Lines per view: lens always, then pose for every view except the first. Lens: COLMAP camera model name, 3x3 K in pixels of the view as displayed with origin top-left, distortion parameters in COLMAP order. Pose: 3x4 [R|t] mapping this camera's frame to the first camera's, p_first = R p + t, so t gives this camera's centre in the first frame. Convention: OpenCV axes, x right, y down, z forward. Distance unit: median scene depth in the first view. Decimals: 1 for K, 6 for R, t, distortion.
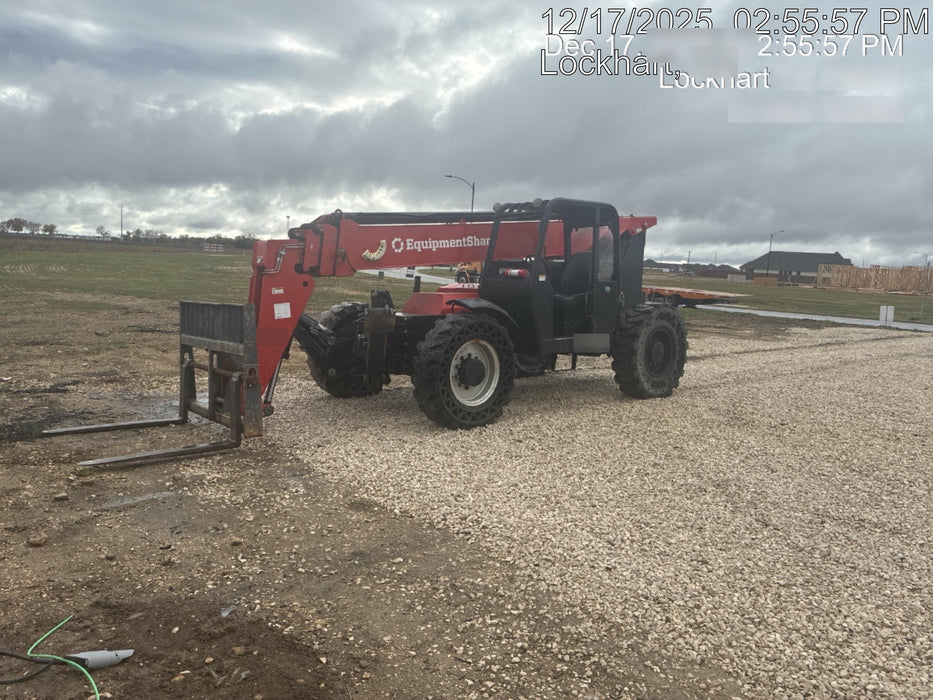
lens RADIAL K [[697.4, 0, 442.3], [0, 697.4, 352.6], [0, 0, 1]] dist [0.030564, -0.005303]
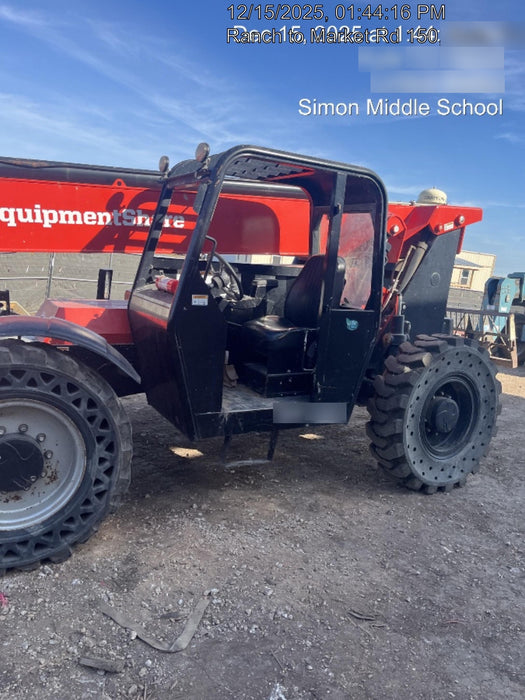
lens RADIAL K [[529.0, 0, 266.2], [0, 529.0, 351.0], [0, 0, 1]] dist [0.050456, -0.065724]
pose [[0.984958, 0.107022, -0.135661, 0.254188], [-0.098267, 0.992717, 0.069684, -0.096010], [0.142131, -0.055305, 0.988302, 0.601843]]
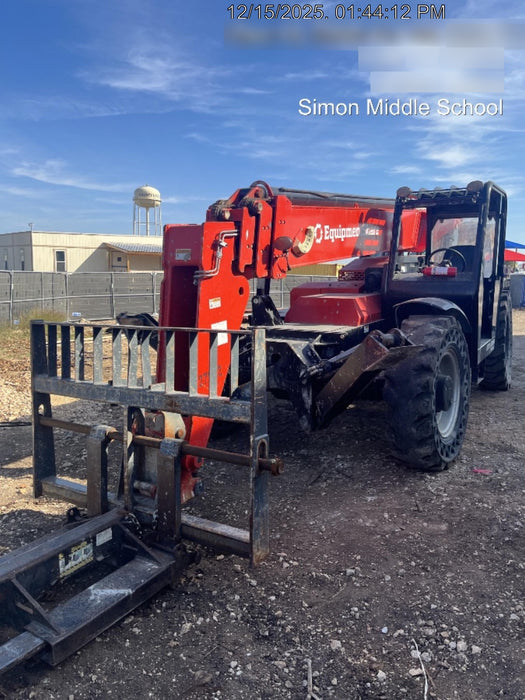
lens RADIAL K [[523.2, 0, 262.5], [0, 523.2, 350.0], [0, 0, 1]] dist [0.030564, -0.005303]
pose [[0.939029, -0.067754, 0.337096, -0.323813], [0.049101, 0.996769, 0.063566, -0.067093], [-0.340313, -0.043138, 0.939322, 0.481147]]
